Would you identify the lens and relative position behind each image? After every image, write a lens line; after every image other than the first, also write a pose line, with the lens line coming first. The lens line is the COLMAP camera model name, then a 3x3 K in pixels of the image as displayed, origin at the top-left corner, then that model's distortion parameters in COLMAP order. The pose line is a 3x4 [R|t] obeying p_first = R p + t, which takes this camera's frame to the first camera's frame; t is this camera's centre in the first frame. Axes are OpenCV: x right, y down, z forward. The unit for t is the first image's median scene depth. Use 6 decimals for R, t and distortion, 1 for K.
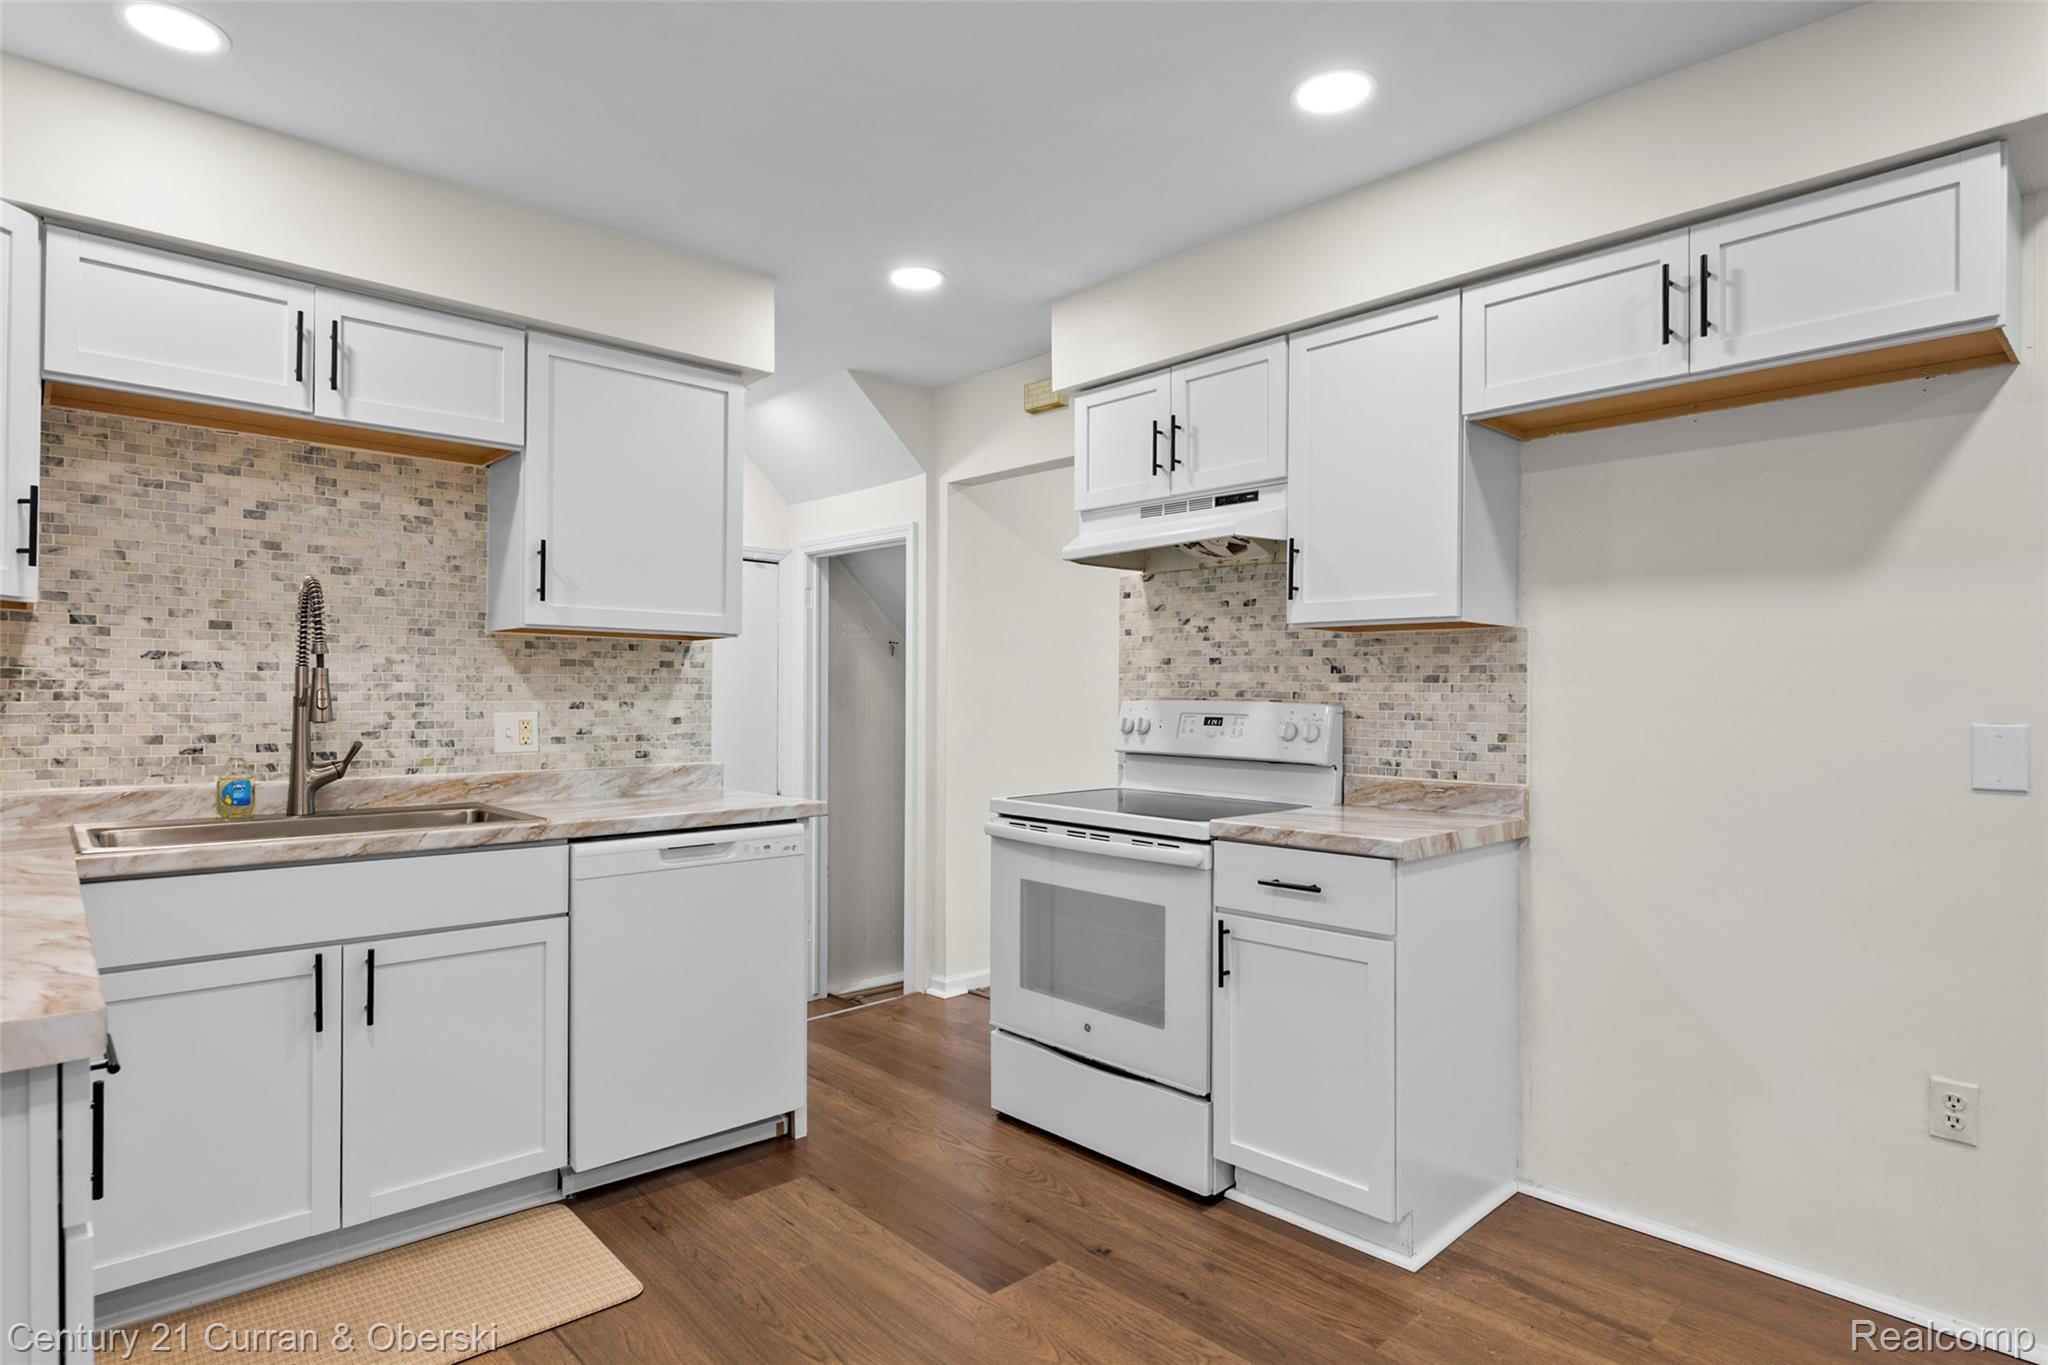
lens RADIAL K [[1067.9, 0, 1039.8], [0, 1067.9, 695.9], [0, 0, 1]] dist [-0.006413, -0.000633]
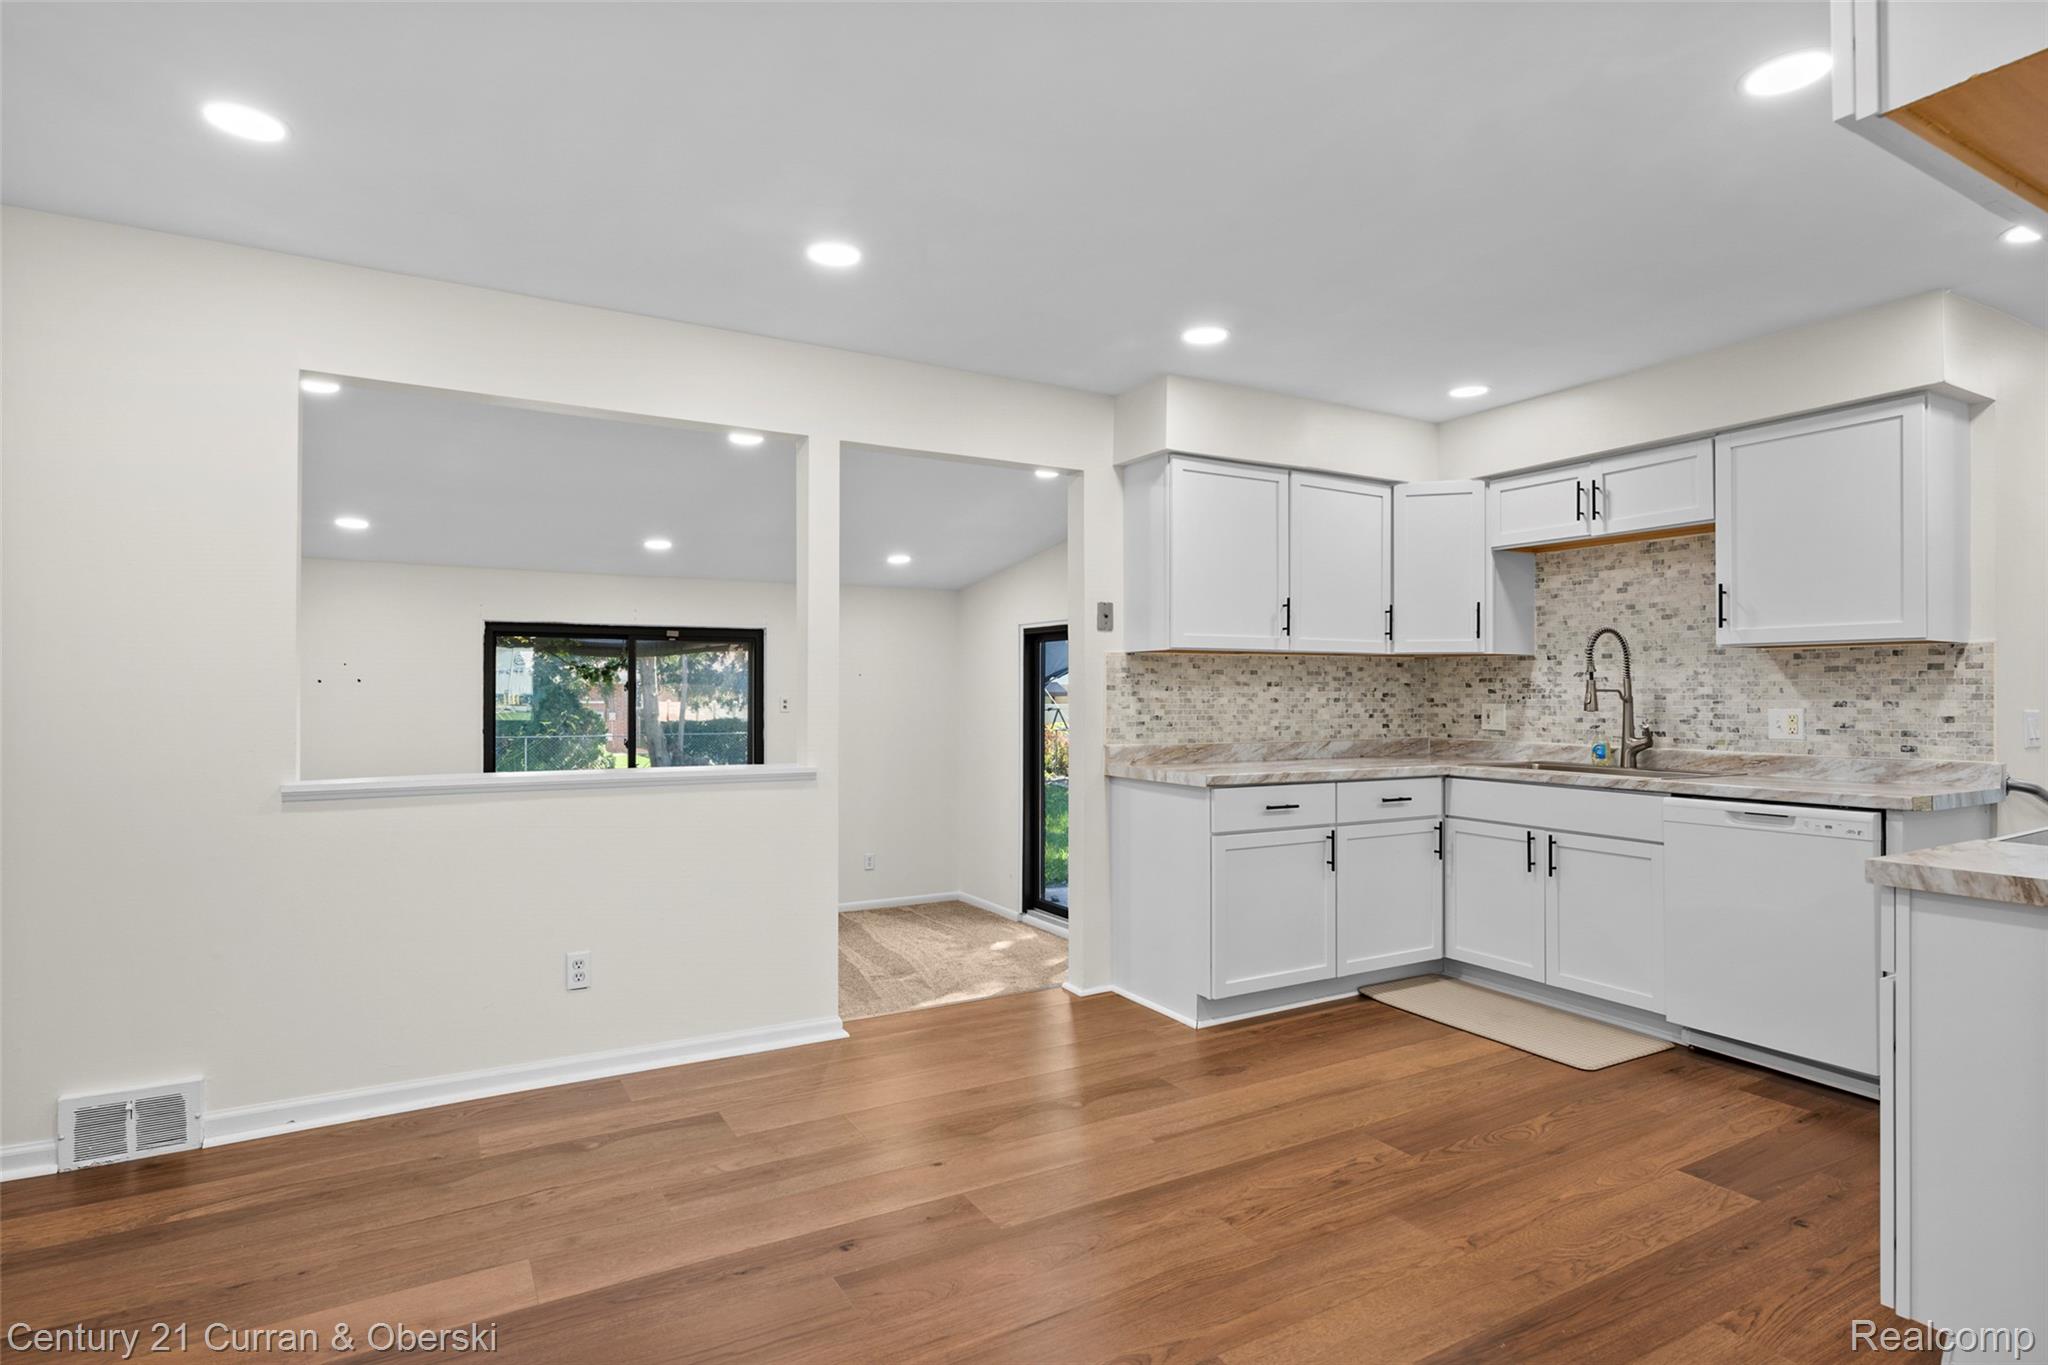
lens RADIAL K [[1067.9, 0, 1023.4], [0, 1067.9, 686.1], [0, 0, 1]] dist [-0.006413, -0.000633]
pose [[-0.224393, -0.012192, -0.974422, 1.056558], [-0.001590, 0.999925, -0.012145, 0.005250], [0.974497, -0.001176, -0.224396, 0.412097]]
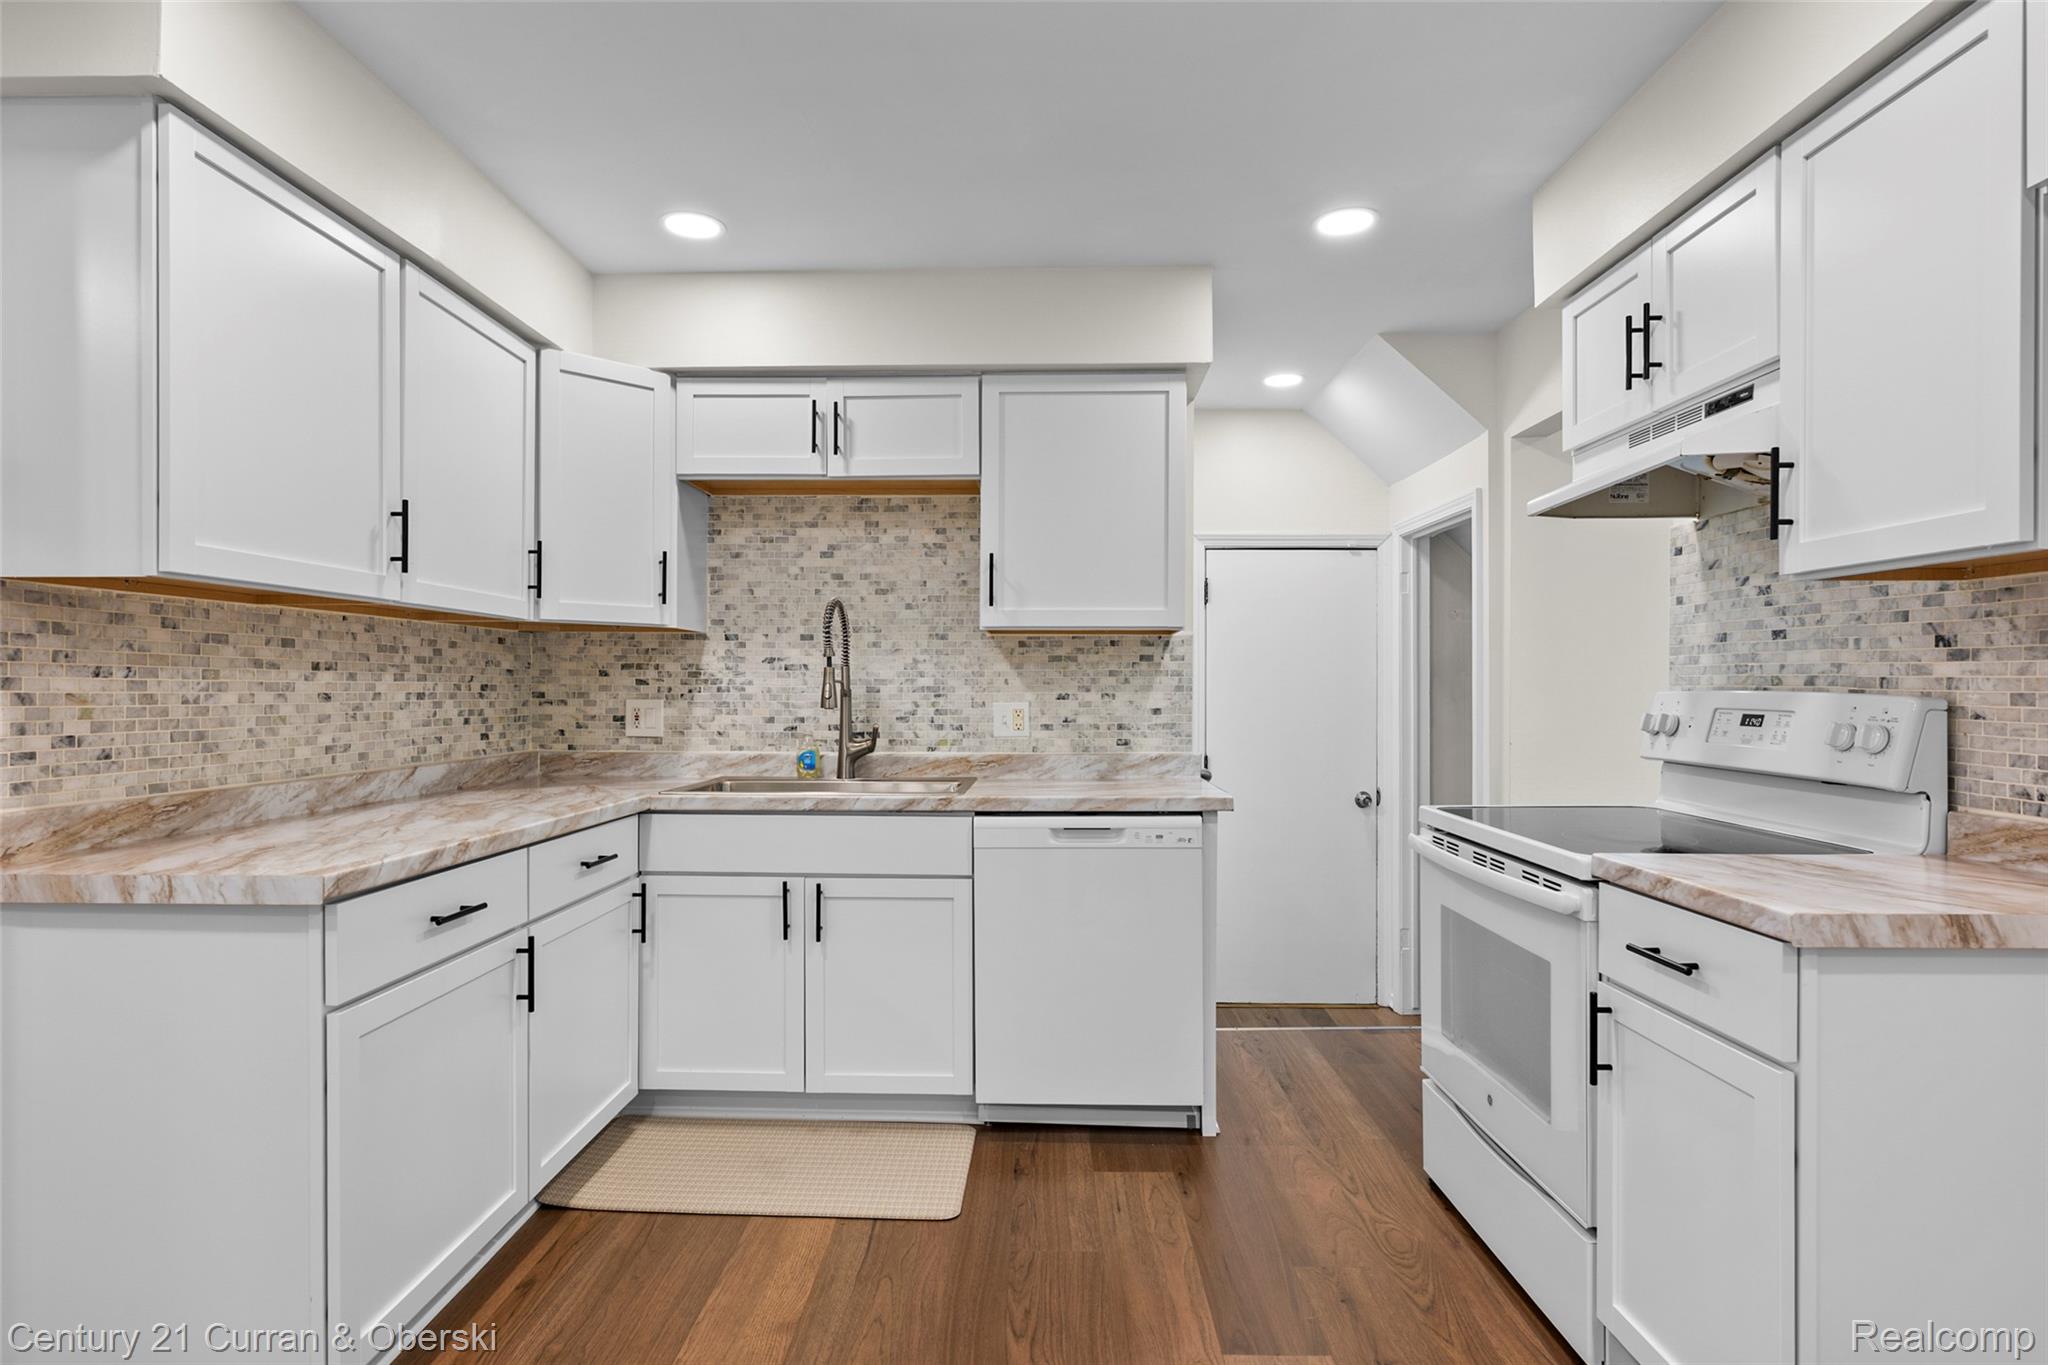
lens RADIAL K [[1067.9, 0, 1031.5], [0, 1067.9, 691.6], [0, 0, 1]] dist [-0.006413, -0.000633]
pose [[0.717566, -0.002449, -0.696486, 0.360675], [0.003168, 0.999995, -0.000253, 0.004045], [0.696483, -0.002025, 0.717570, 0.192628]]
